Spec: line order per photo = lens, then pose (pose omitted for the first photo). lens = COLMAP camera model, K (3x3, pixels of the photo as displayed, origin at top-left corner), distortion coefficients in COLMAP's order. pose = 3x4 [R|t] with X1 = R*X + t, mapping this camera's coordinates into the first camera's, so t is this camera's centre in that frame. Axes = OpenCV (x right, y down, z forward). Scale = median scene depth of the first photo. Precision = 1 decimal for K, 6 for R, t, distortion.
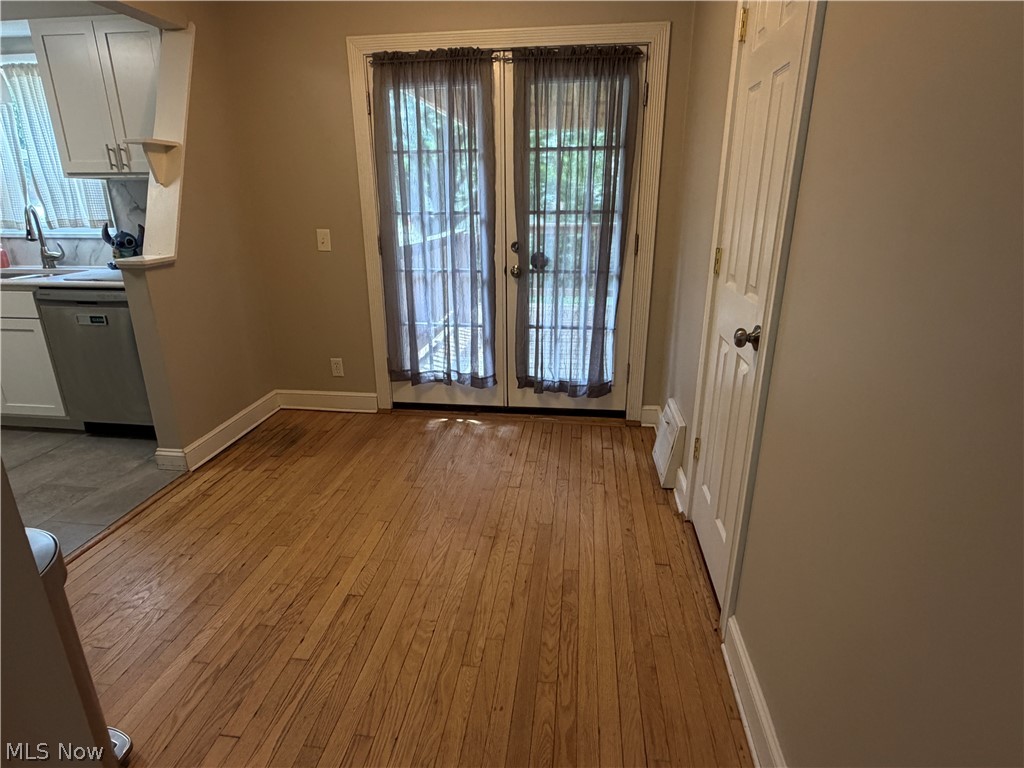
lens RADIAL K [[559.4, 0, 502.2], [0, 559.4, 385.9], [0, 0, 1]] dist [-0.001734, -0.000619]
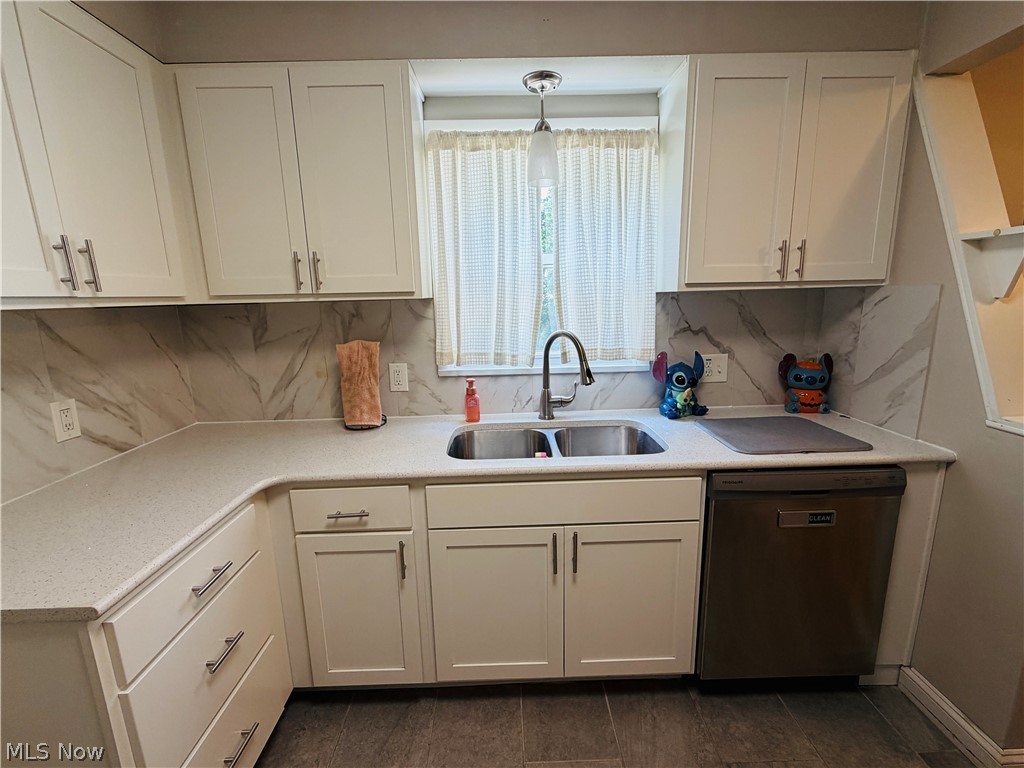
lens RADIAL K [[446.7, 0, 515.2], [0, 446.7, 383.5], [0, 0, 1]] dist [0.002570, -0.000831]
pose [[0.987393, -0.048482, 0.150680, -1.051246], [0.067793, 0.989737, -0.125795, -0.211258], [-0.143035, 0.134424, 0.980546, 0.526250]]
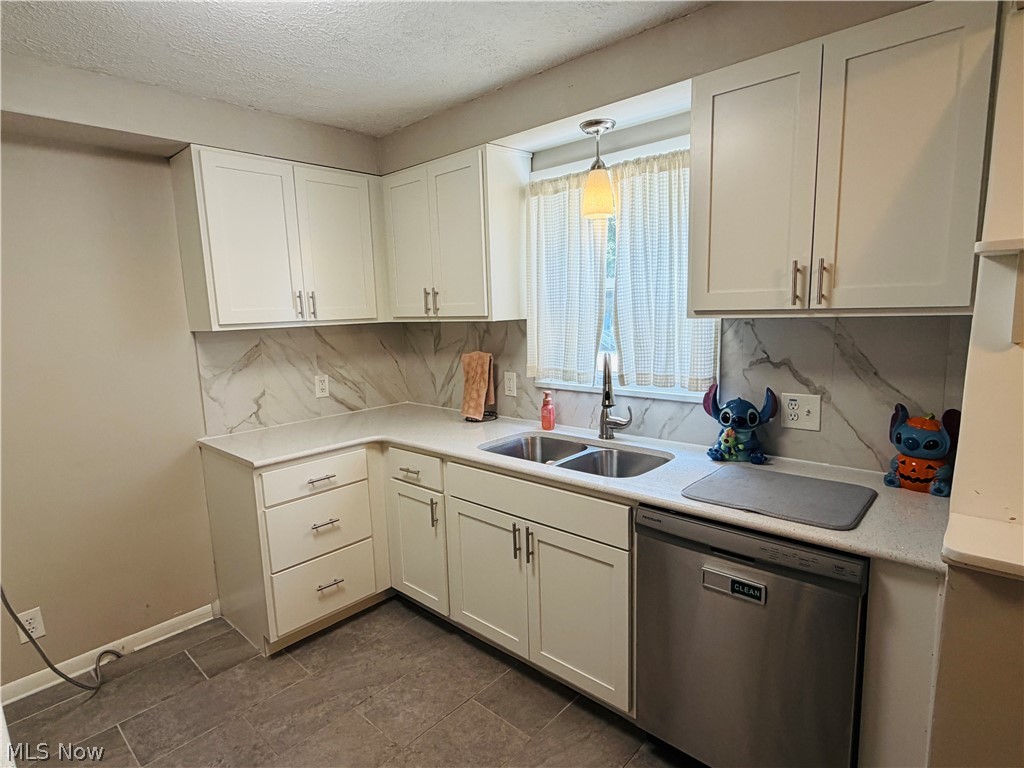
lens RADIAL K [[549.7, 0, 515.0], [0, 549.7, 385.6], [0, 0, 1]] dist [0.005556, -0.003098]
pose [[0.825980, 0.060235, -0.560472, -0.594805], [-0.154188, 0.980499, -0.121854, -0.196327], [0.542202, 0.187067, 0.819160, 0.415038]]
